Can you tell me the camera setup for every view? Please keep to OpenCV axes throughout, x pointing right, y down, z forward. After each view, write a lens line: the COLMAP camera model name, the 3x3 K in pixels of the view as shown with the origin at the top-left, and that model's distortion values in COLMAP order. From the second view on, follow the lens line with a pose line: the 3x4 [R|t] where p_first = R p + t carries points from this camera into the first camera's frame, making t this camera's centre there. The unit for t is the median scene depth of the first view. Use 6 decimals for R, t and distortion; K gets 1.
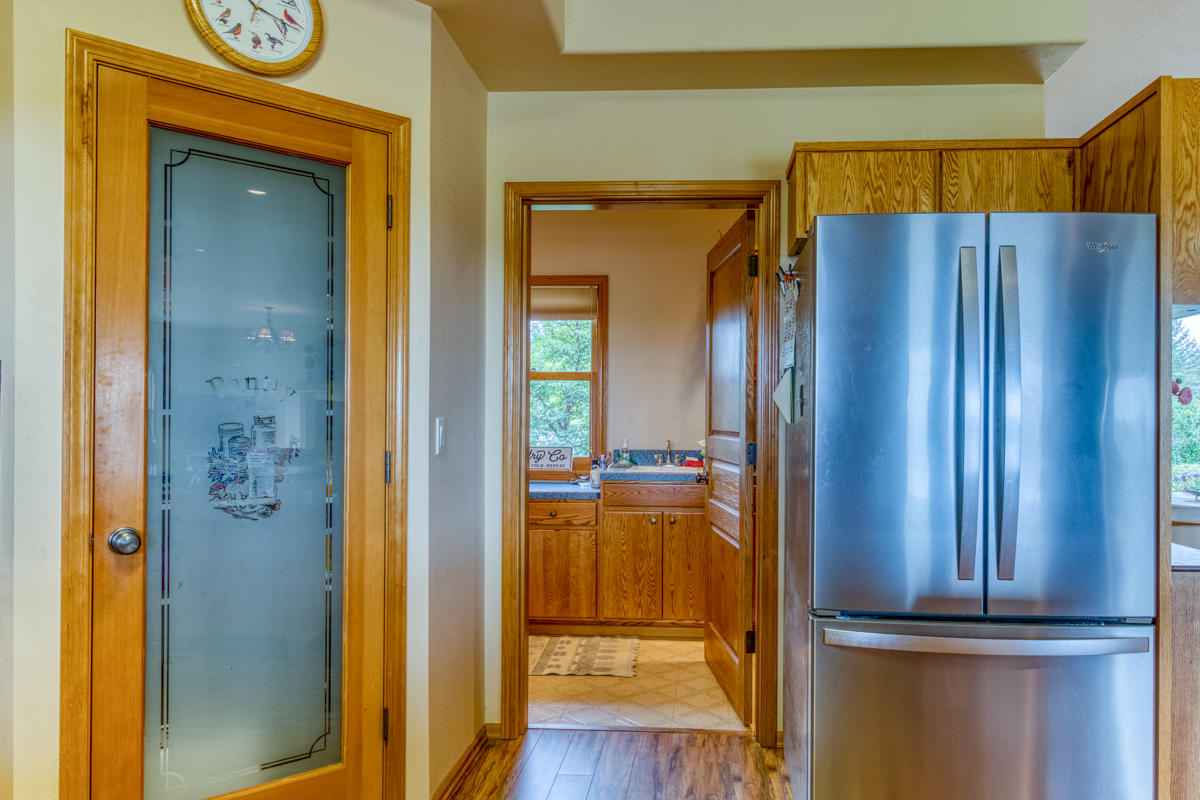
lens RADIAL K [[809.1, 0, 584.1], [0, 809.1, 412.9], [0, 0, 1]] dist [0.001794, -0.001026]
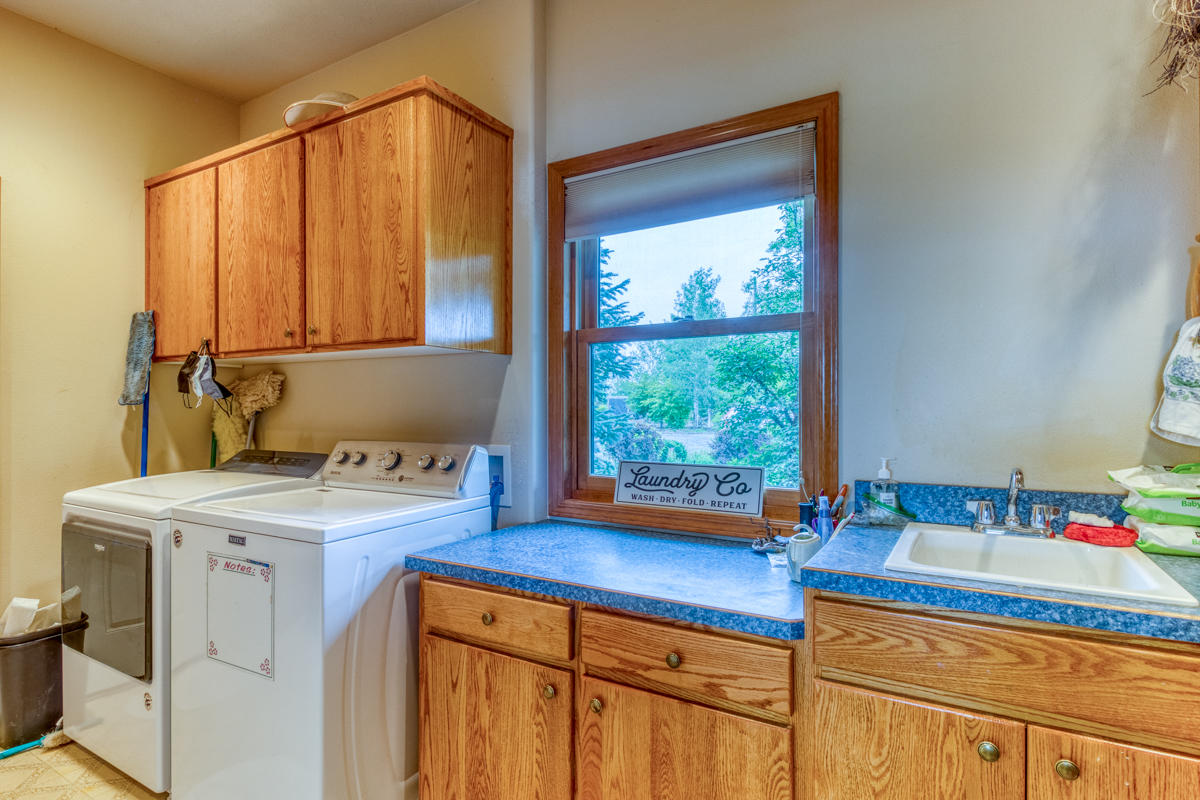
lens RADIAL K [[558.5, 0, 603.4], [0, 558.5, 407.4], [0, 0, 1]] dist [0.008416, -0.005987]
pose [[0.912161, -0.009377, -0.409726, 0.037372], [0.010416, 0.999946, 0.000303, 0.004617], [0.409700, -0.004544, 0.912209, 0.678713]]
